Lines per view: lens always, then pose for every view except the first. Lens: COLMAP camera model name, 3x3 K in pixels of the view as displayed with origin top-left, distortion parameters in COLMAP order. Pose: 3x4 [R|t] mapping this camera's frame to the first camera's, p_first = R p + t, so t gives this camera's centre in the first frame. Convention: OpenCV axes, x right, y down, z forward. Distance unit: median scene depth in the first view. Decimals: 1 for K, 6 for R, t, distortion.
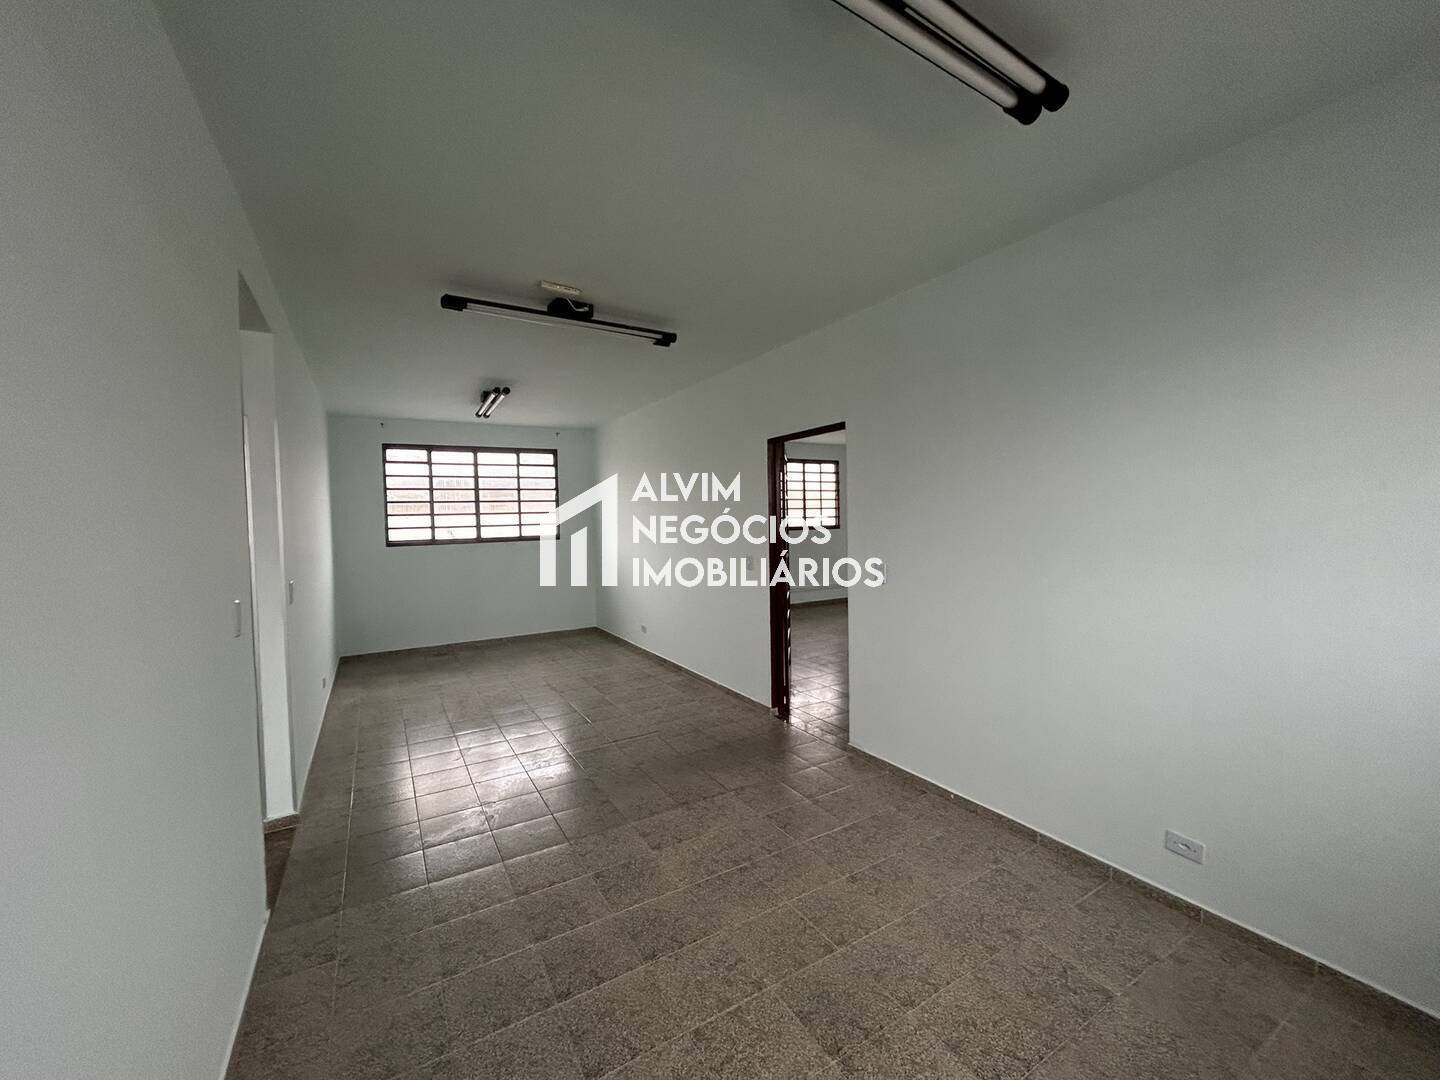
lens RADIAL K [[577.8, 0, 722.4], [0, 577.8, 536.0], [0, 0, 1]] dist [0.001584, -0.000031]
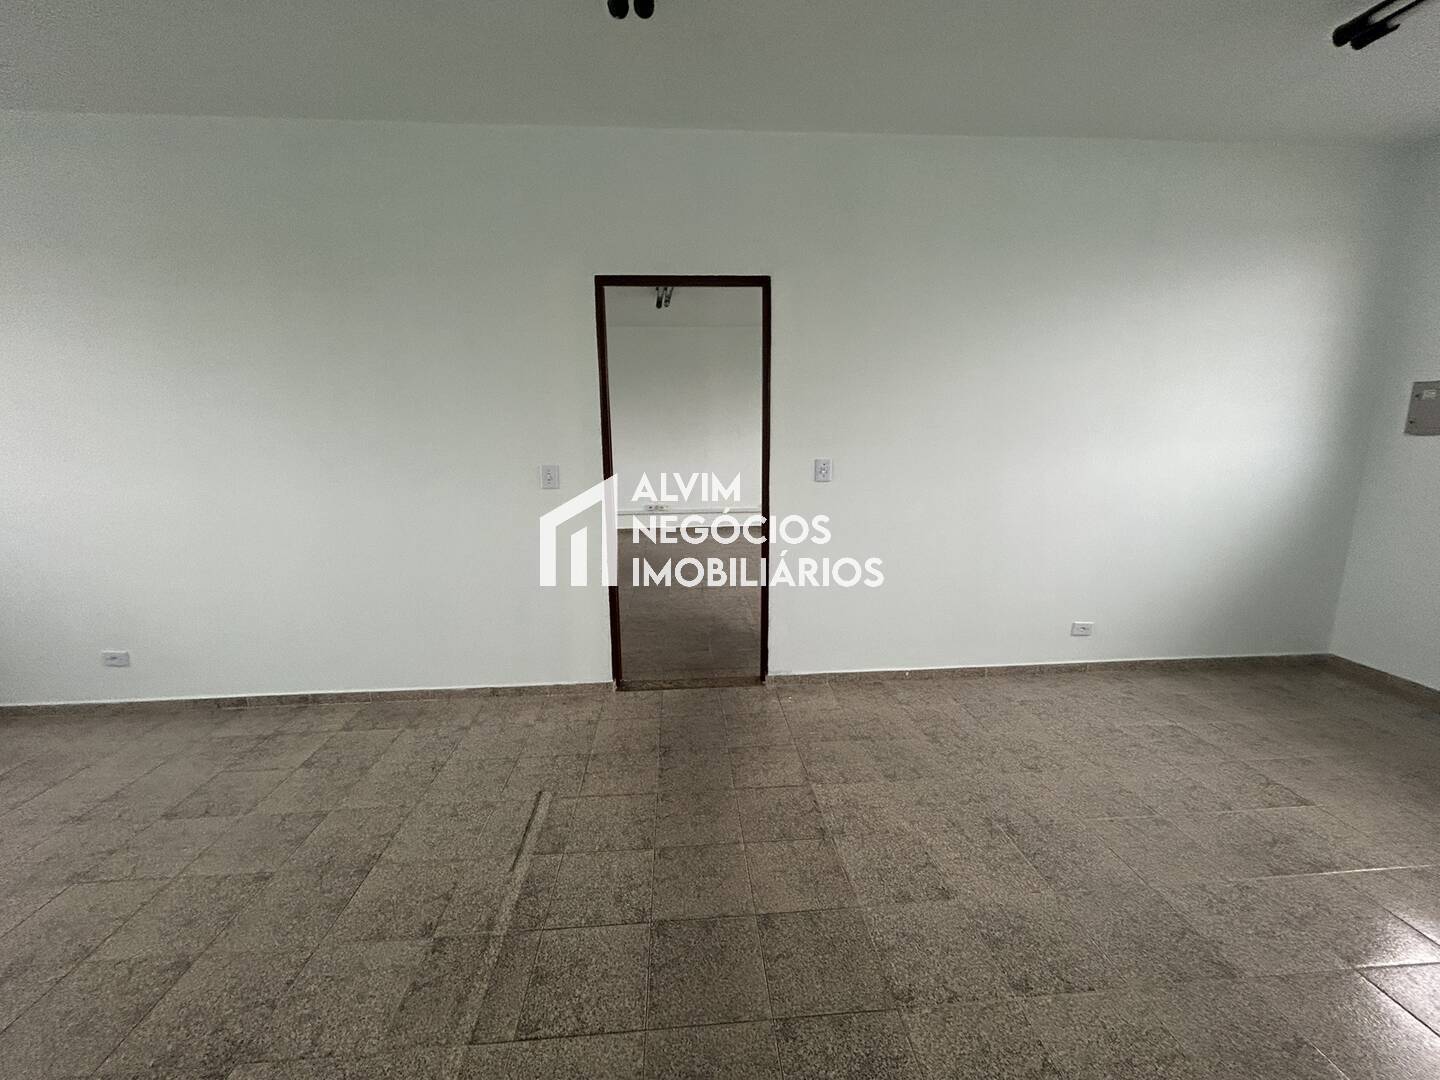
lens RADIAL K [[577.8, 0, 722.4], [0, 577.8, 536.0], [0, 0, 1]] dist [0.001584, -0.000031]
pose [[0.451489, -0.142303, 0.880856, -0.580726], [0.032167, 0.989155, 0.143311, 0.034340], [-0.891696, -0.036369, 0.451170, 0.744277]]
